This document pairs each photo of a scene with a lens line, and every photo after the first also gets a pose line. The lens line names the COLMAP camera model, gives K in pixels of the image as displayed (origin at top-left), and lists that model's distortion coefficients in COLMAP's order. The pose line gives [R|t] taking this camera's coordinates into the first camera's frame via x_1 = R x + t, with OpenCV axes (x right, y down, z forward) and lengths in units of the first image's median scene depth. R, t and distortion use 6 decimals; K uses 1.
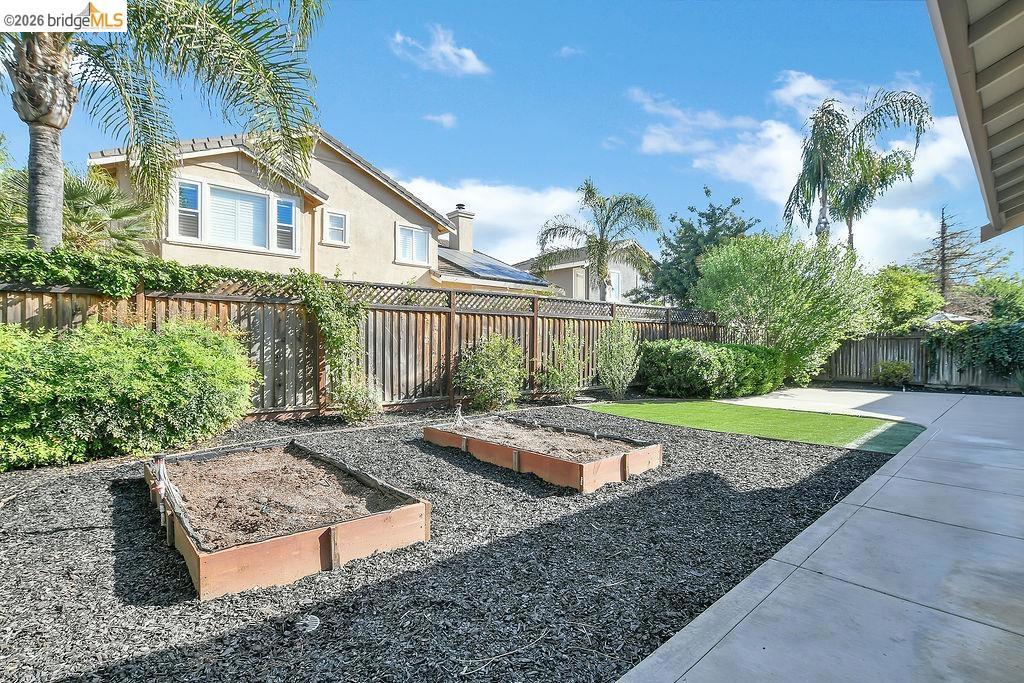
lens RADIAL K [[485.3, 0, 501.3], [0, 485.3, 346.2], [0, 0, 1]] dist [-0.025561, 0.000324]
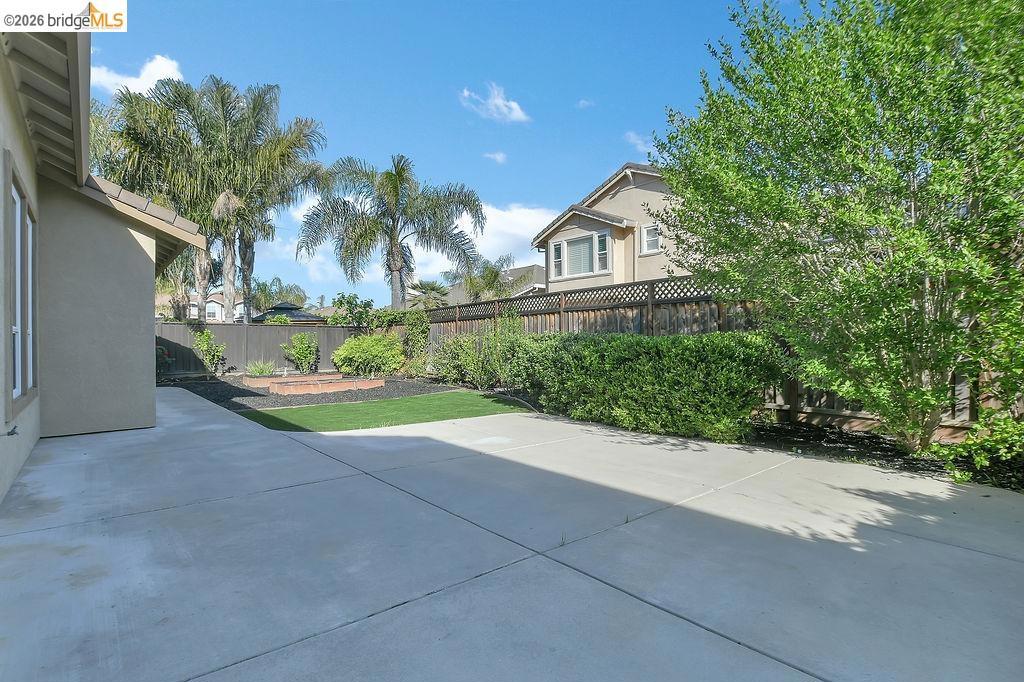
lens RADIAL K [[485.3, 0, 501.3], [0, 485.3, 345.7], [0, 0, 1]] dist [-0.025561, 0.000324]
pose [[-0.029677, 0.000315, -0.999559, 0.939344], [-0.001405, 0.999999, 0.000357, 0.010267], [0.999559, 0.001415, -0.029677, 0.780727]]
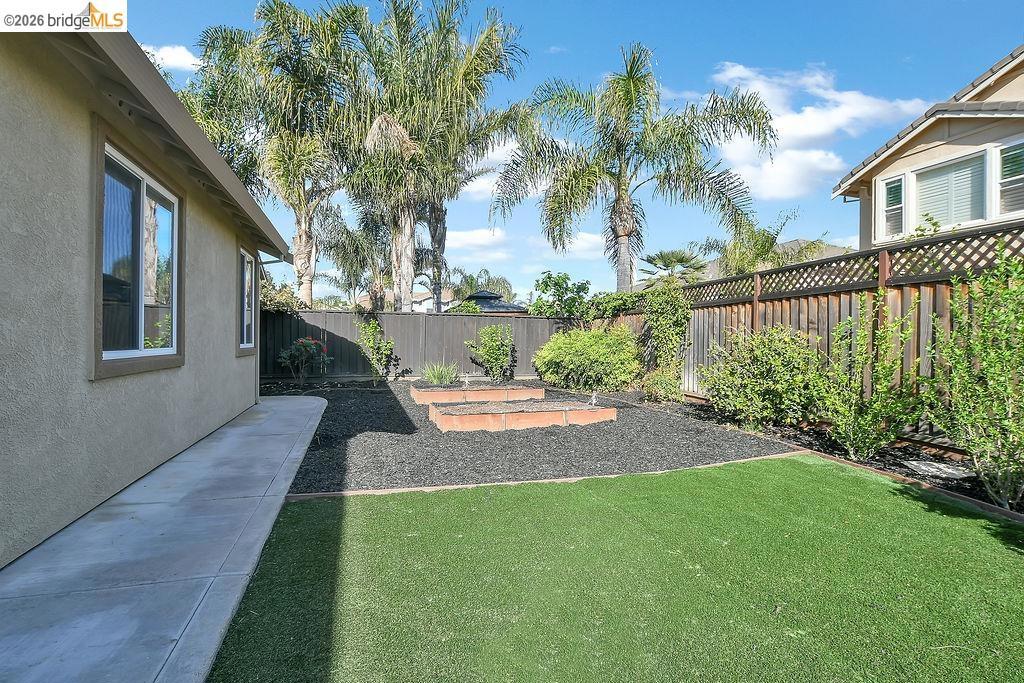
lens RADIAL K [[485.3, 0, 501.3], [0, 485.3, 346.2], [0, 0, 1]] dist [-0.025561, 0.000324]
pose [[-0.432923, 0.000563, -0.901431, 0.530397], [-0.020560, 0.999733, 0.010499, 0.007392], [0.901197, 0.023079, -0.432796, 0.639778]]
